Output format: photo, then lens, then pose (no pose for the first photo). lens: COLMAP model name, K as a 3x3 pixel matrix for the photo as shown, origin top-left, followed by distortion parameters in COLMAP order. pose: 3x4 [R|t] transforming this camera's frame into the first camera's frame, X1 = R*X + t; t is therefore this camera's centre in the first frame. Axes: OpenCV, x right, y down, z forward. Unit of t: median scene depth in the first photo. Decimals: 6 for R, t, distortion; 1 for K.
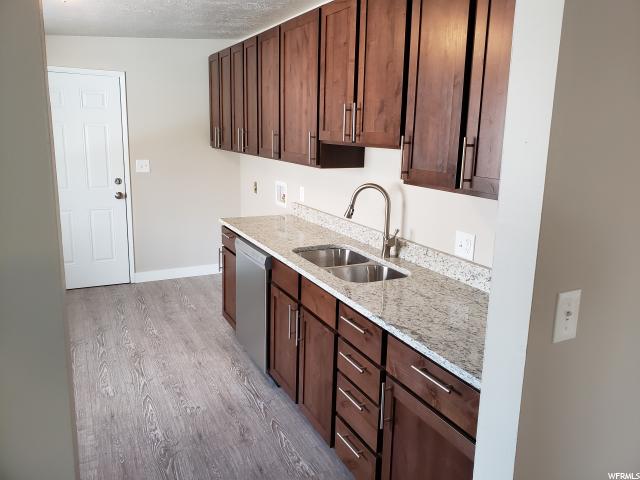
lens RADIAL K [[500.1, 0, 330.0], [0, 500.1, 231.1], [0, 0, 1]] dist [-0.002676, 0.013028]
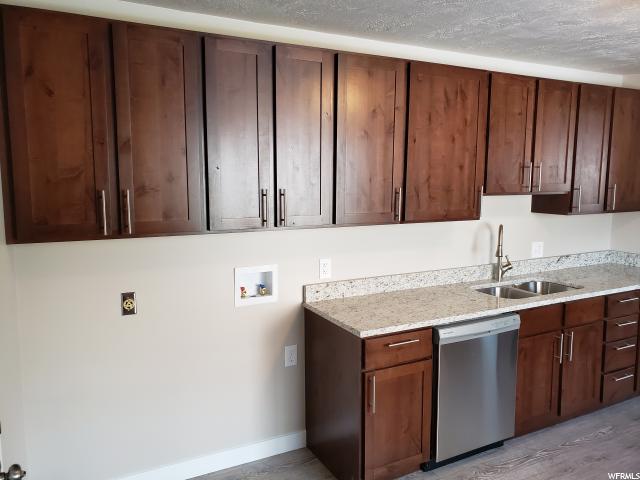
lens RADIAL K [[500.1, 0, 305.8], [0, 500.1, 233.5], [0, 0, 1]] dist [-0.002676, 0.013028]
pose [[0.004727, -0.137681, 0.990465, -1.200145], [0.203256, 0.969933, 0.133857, -0.352611], [-0.979114, 0.200685, 0.032570, 1.493568]]
